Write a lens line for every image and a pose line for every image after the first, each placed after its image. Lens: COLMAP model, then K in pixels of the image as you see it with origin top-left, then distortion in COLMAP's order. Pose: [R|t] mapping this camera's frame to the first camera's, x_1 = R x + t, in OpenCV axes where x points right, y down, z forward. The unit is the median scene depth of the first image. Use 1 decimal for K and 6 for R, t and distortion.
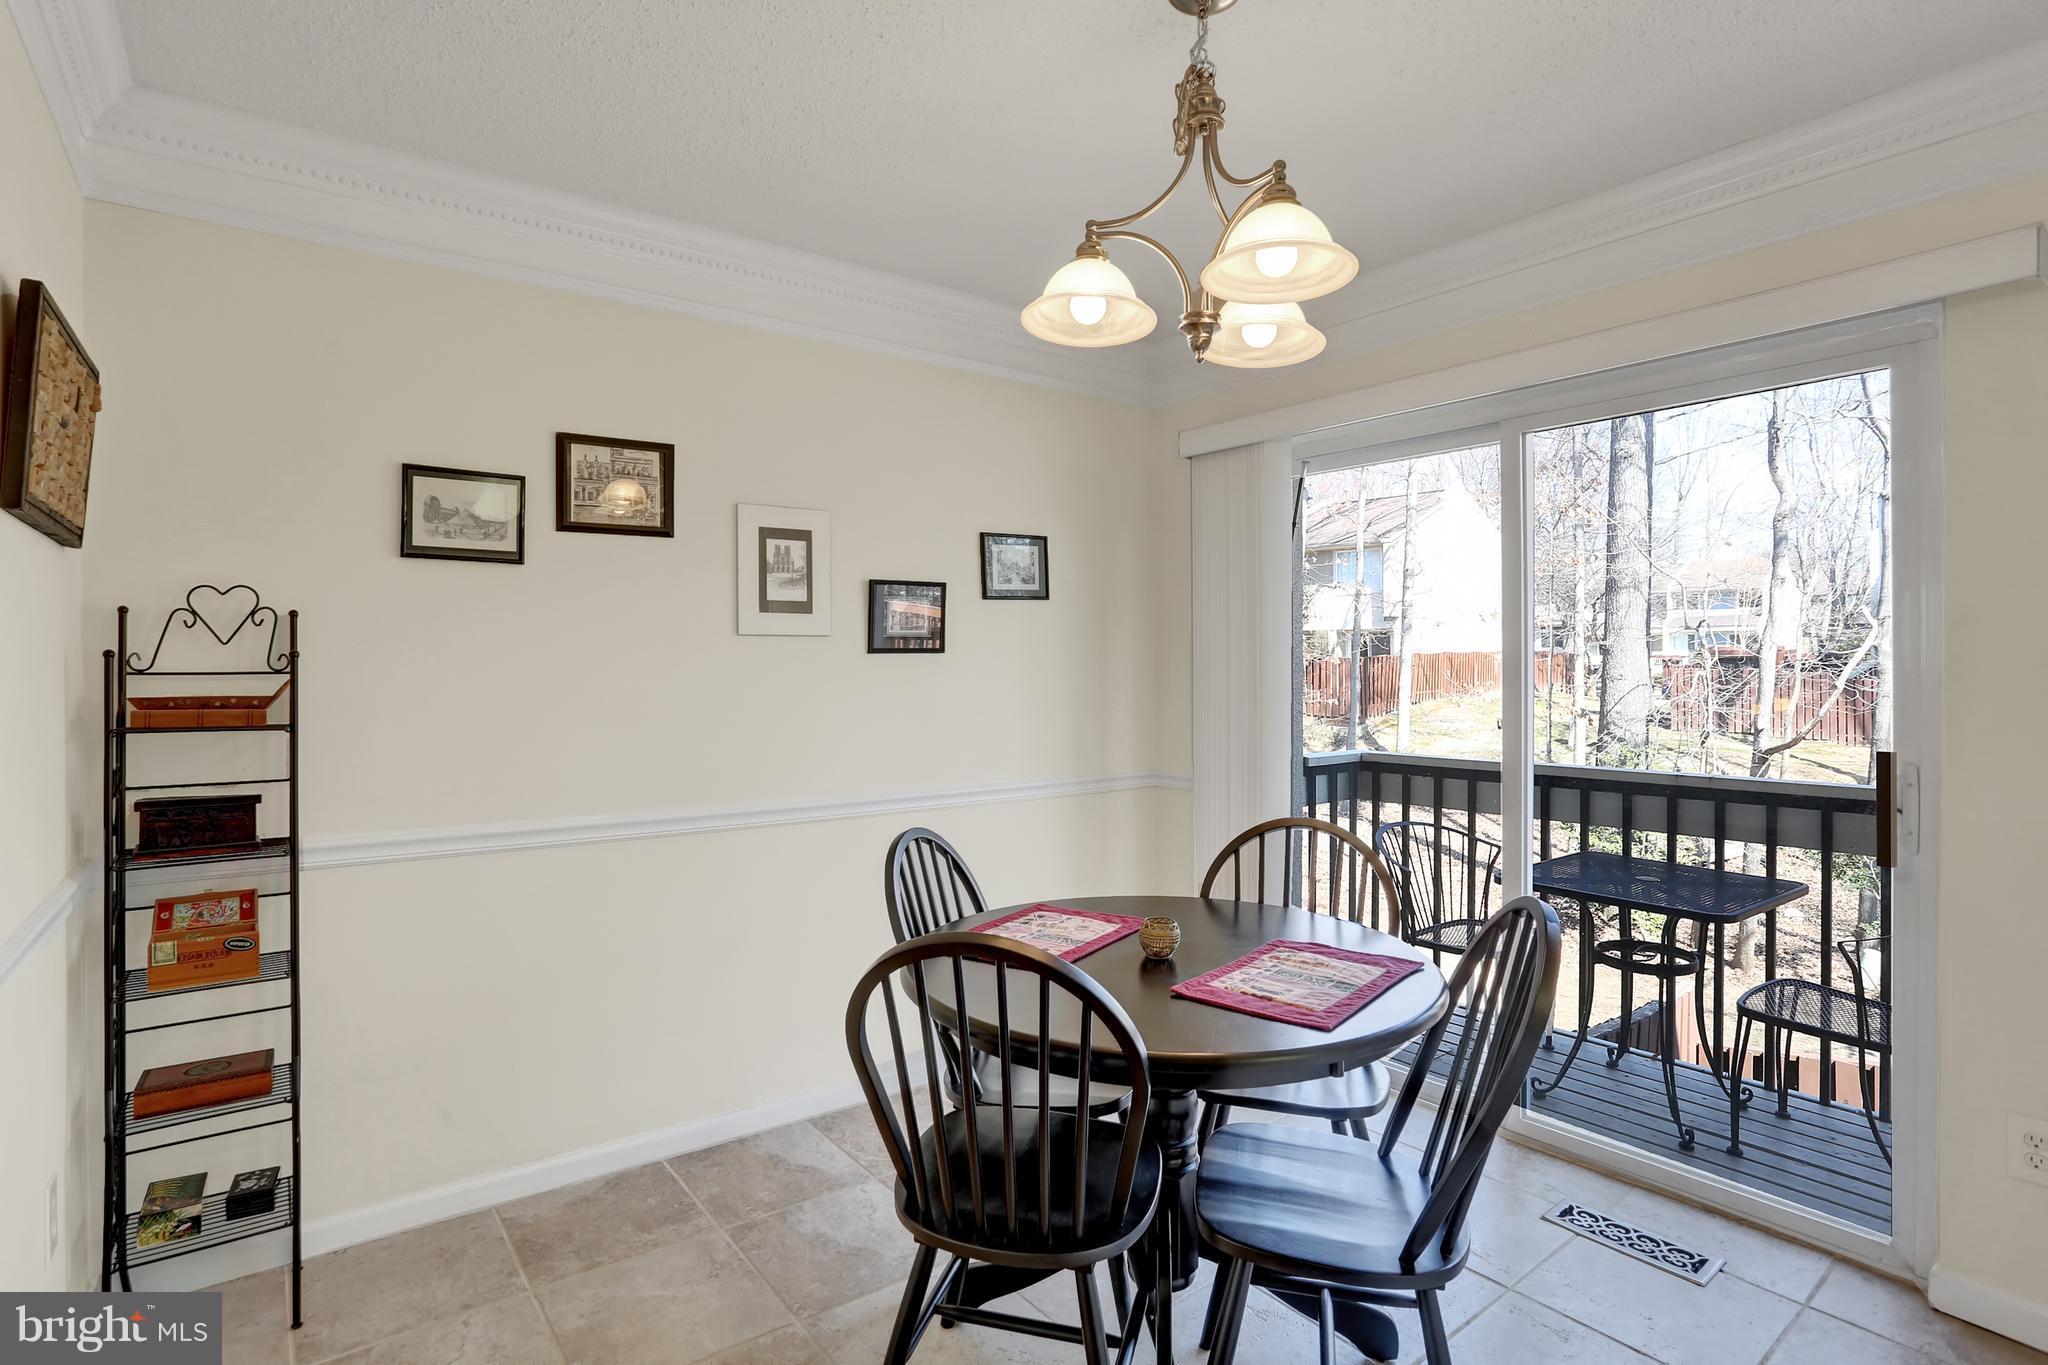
lens RADIAL K [[1028.8, 0, 1021.9], [0, 1028.8, 664.6], [0, 0, 1]] dist [-0.036488, 0.003183]
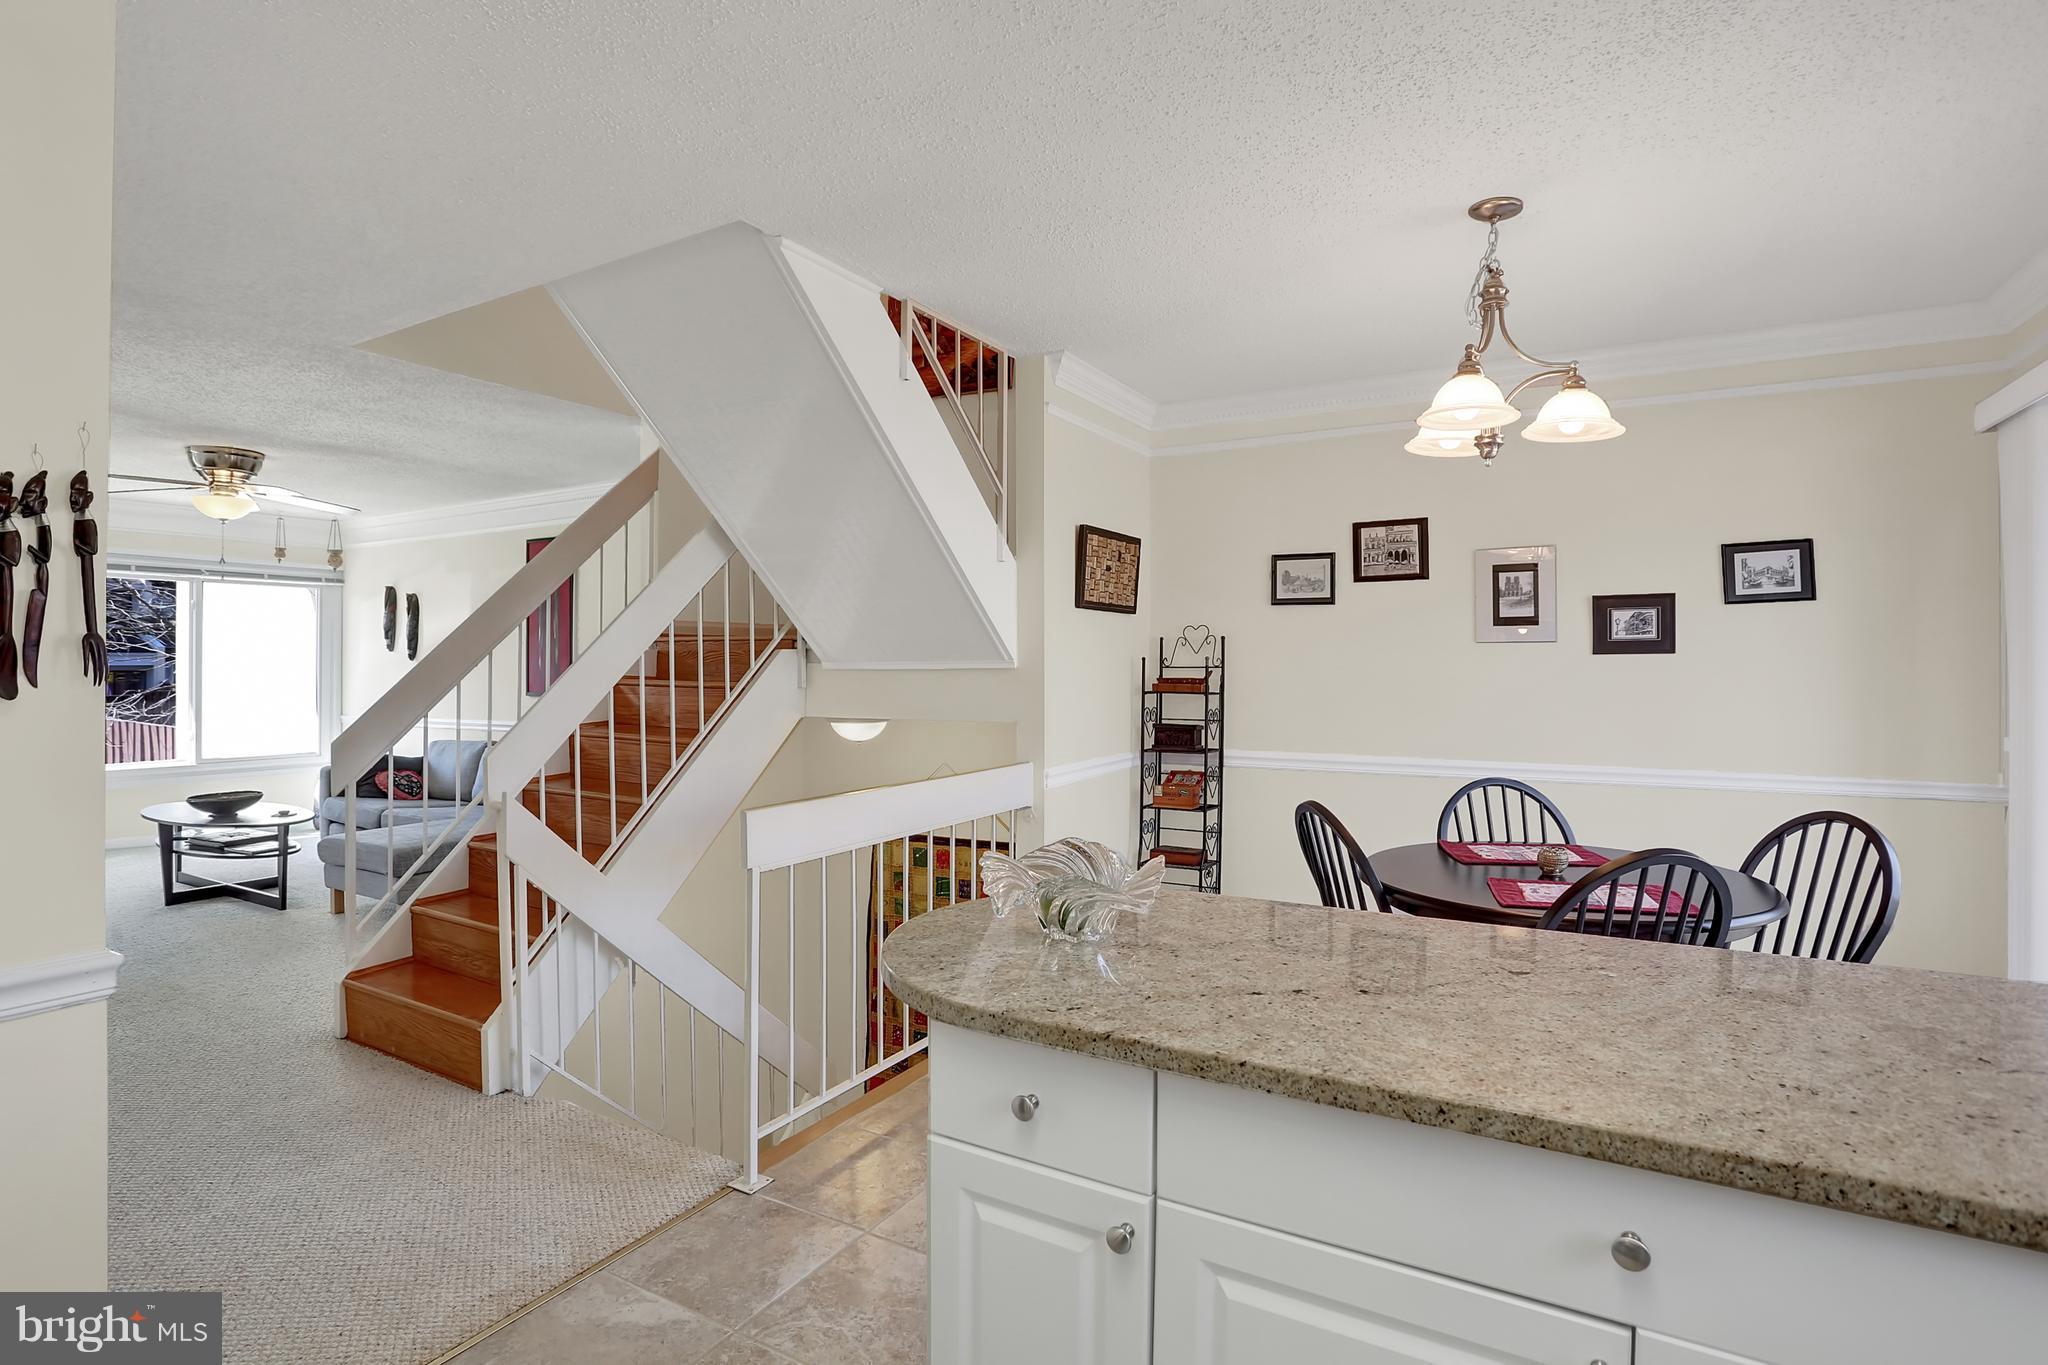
lens RADIAL K [[1028.8, 0, 1029.2], [0, 1028.8, 649.6], [0, 0, 1]] dist [-0.036488, 0.003183]
pose [[0.401615, -0.006316, -0.915787, 0.758214], [0.001584, 0.999980, -0.006202, -0.011244], [0.915807, 0.001040, 0.401617, -0.133306]]
